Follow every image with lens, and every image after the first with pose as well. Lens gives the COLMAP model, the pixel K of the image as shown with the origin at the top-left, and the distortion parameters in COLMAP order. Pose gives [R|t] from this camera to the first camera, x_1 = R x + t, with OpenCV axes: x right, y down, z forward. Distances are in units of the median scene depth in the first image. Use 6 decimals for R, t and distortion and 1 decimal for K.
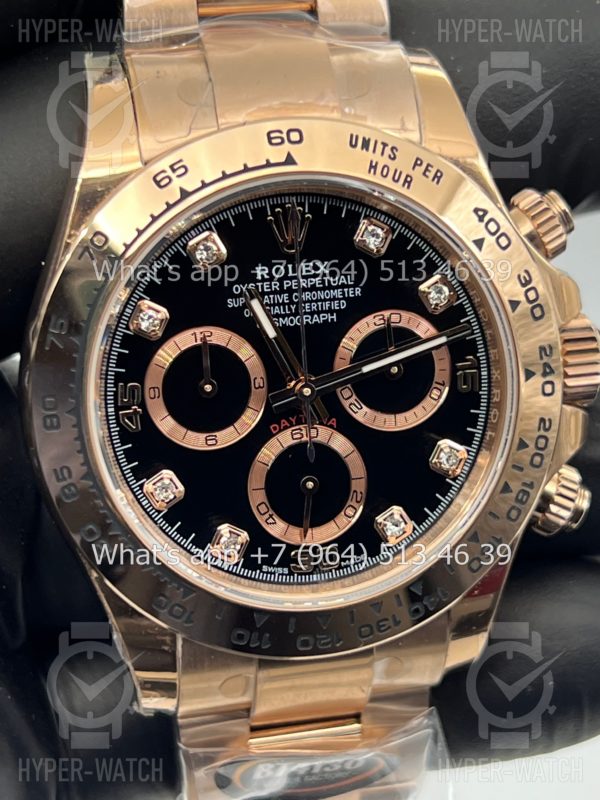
lens RADIAL K [[1851.0, 0, 280.4], [0, 1851.0, 405.6], [0, 0, 1]] dist [0.321691, 0.000000]
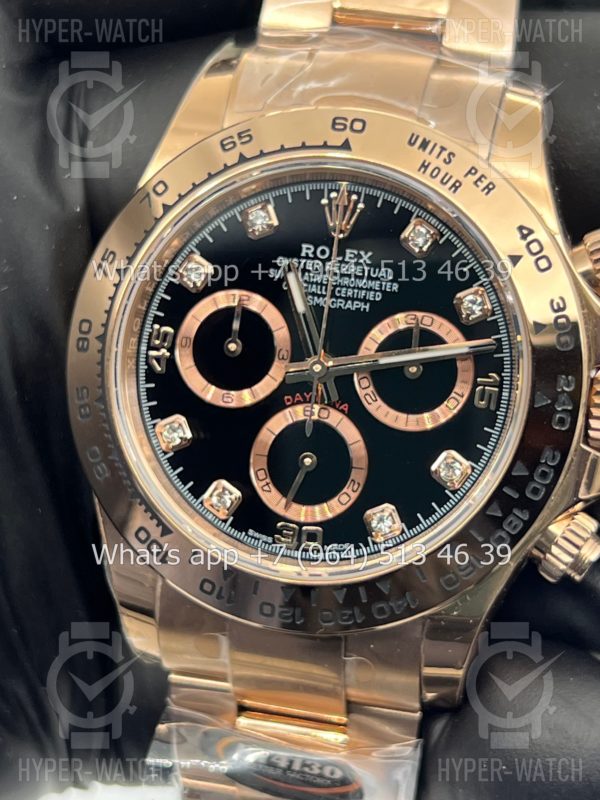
lens RADIAL K [[1851.0, 0, 326.2], [0, 1851.0, 422.2], [0, 0, 1]] dist [0.321691, 0.000000]
pose [[0.905355, 0.190533, -0.379512, 0.410116], [-0.244971, 0.964333, -0.100256, 0.122252], [0.346873, 0.183737, 0.919739, 0.058878]]
